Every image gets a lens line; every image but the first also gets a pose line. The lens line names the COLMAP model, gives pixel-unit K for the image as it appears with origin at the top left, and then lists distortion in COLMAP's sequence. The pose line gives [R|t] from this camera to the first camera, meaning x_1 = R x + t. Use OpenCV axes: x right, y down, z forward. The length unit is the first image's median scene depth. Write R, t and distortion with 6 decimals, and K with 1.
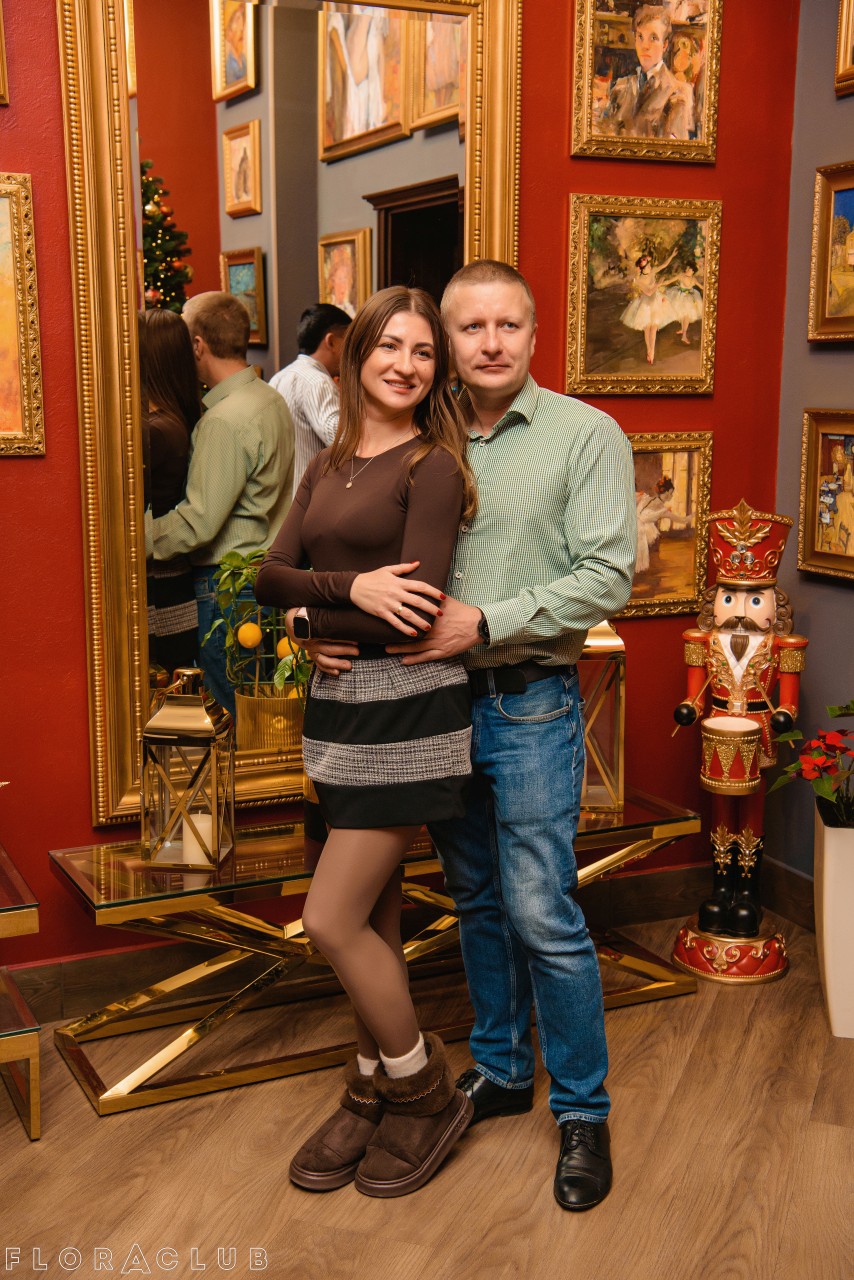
lens RADIAL K [[1556.7, 0, 434.3], [0, 1556.7, 636.7], [0, 0, 1]] dist [0.147381, 0.000000]
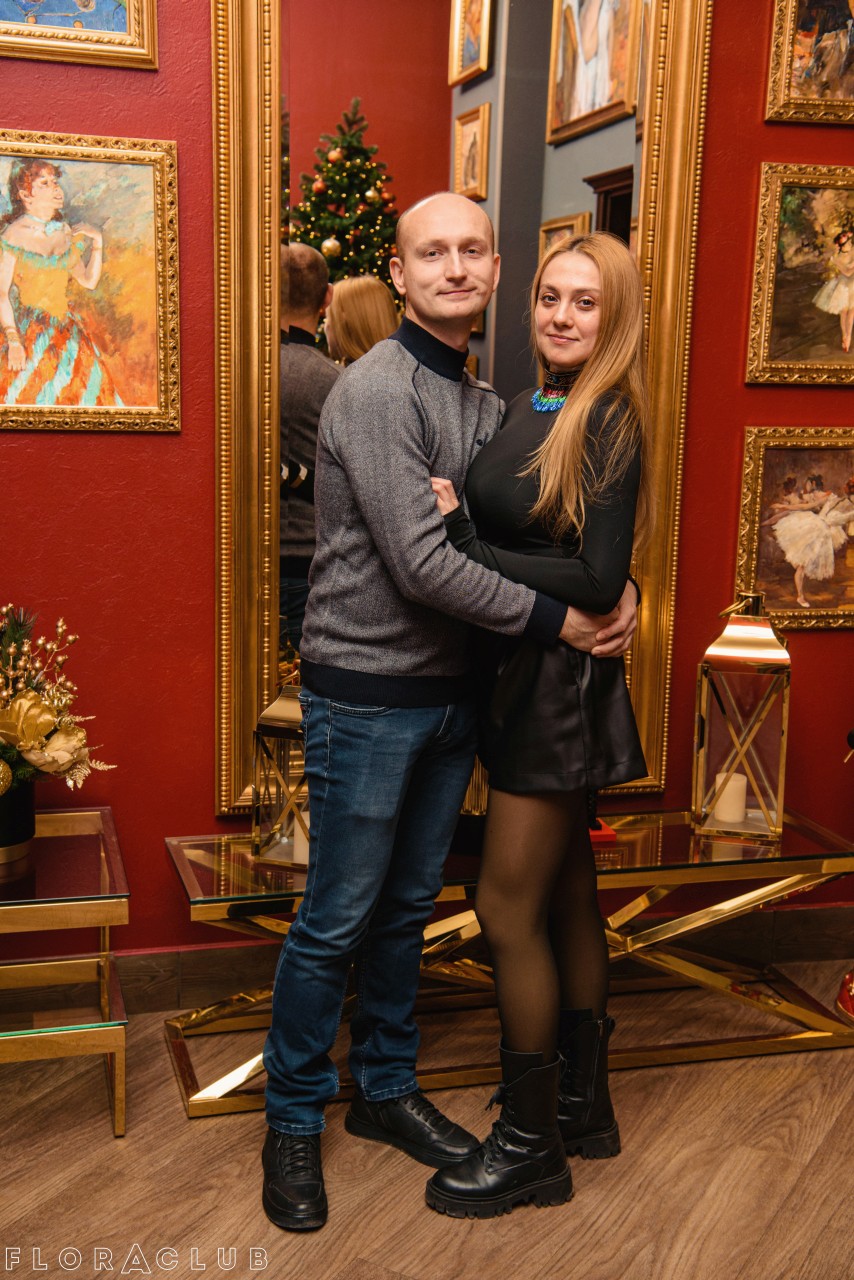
lens RADIAL K [[1541.9, 0, 421.7], [0, 1541.9, 635.9], [0, 0, 1]] dist [0.146370, 0.000000]
pose [[0.985193, 0.052408, -0.163245, 0.056361], [-0.051590, 0.998626, 0.009246, -0.005206], [0.163505, -0.000687, 0.986542, 0.068957]]
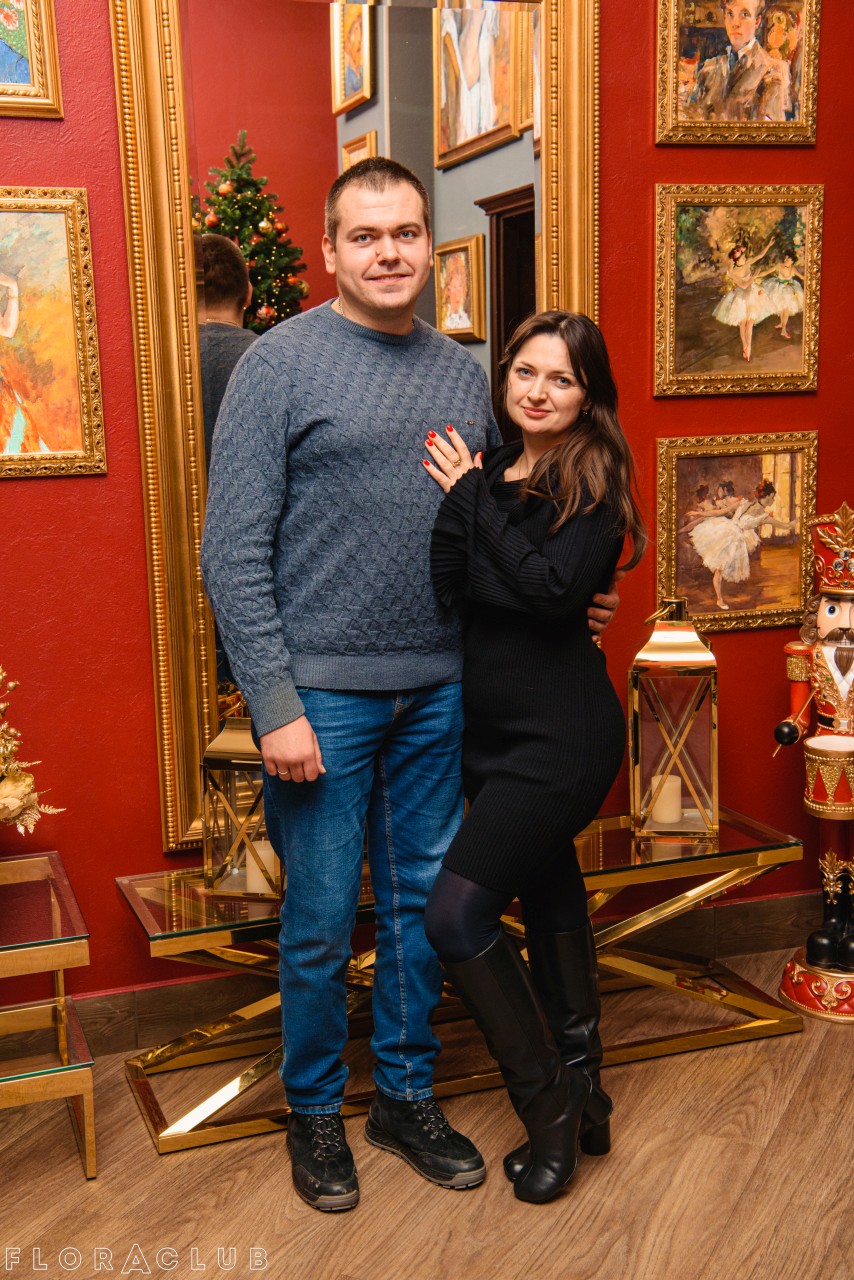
lens RADIAL K [[1556.7, 0, 425.5], [0, 1556.7, 638.9], [0, 0, 1]] dist [0.147381, 0.000000]
pose [[0.994554, -0.011905, -0.103536, 0.044778], [0.011382, 0.999919, -0.005638, -0.004076], [0.103595, 0.004429, 0.994610, 0.043434]]
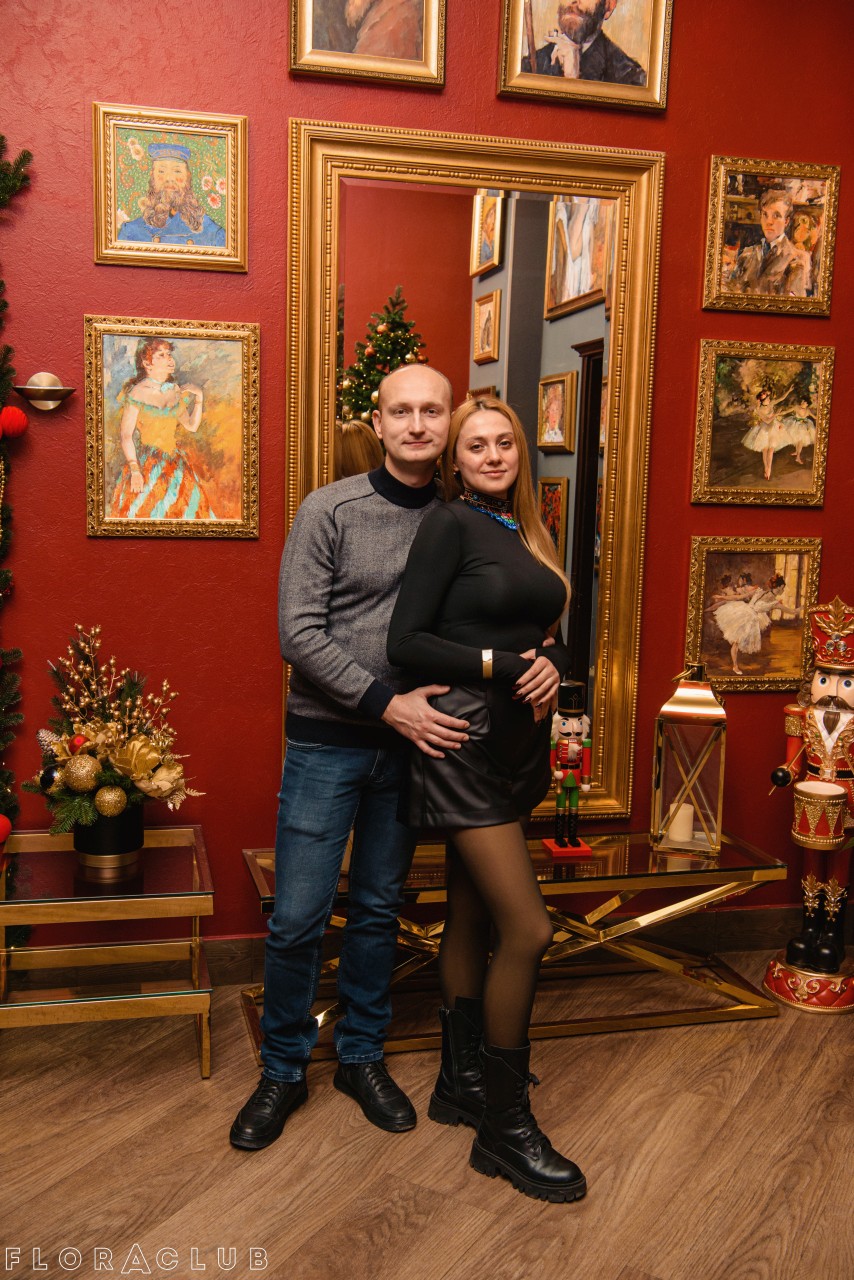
lens RADIAL K [[1217.9, 0, 425.1], [0, 1217.9, 637.8], [0, 0, 1]] dist [0.035640, 0.000000]
pose [[0.981317, 0.050140, -0.185747, 0.065871], [-0.057938, 0.997642, -0.036795, -0.005225], [0.183464, 0.046870, 0.981908, 0.050215]]
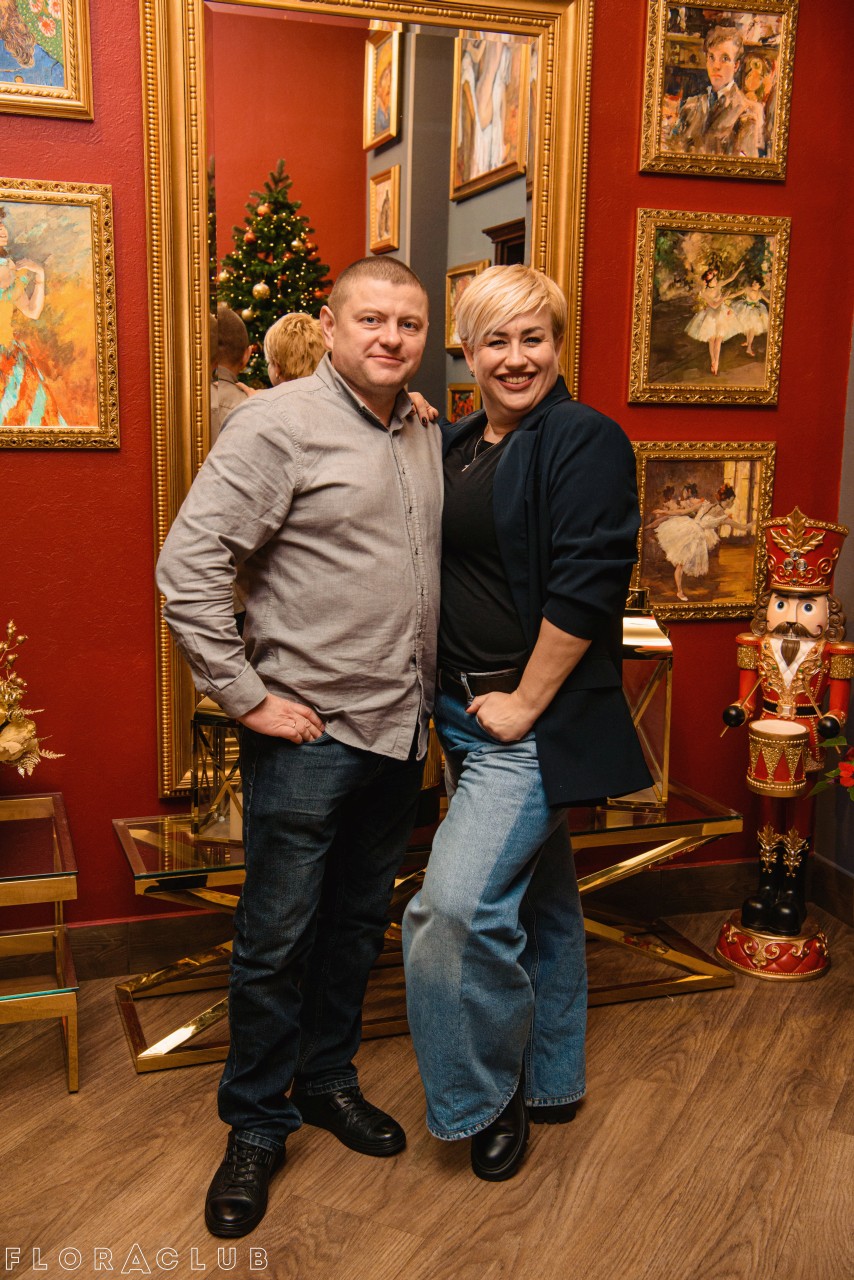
lens RADIAL K [[1354.0, 0, 422.3], [0, 1354.0, 635.5], [0, 0, 1]] dist [0.078415, 0.000000]
pose [[0.993166, 0.035091, -0.111309, 0.056794], [-0.034621, 0.999382, 0.006154, -0.001478], [0.111456, -0.002259, 0.993767, 0.094075]]
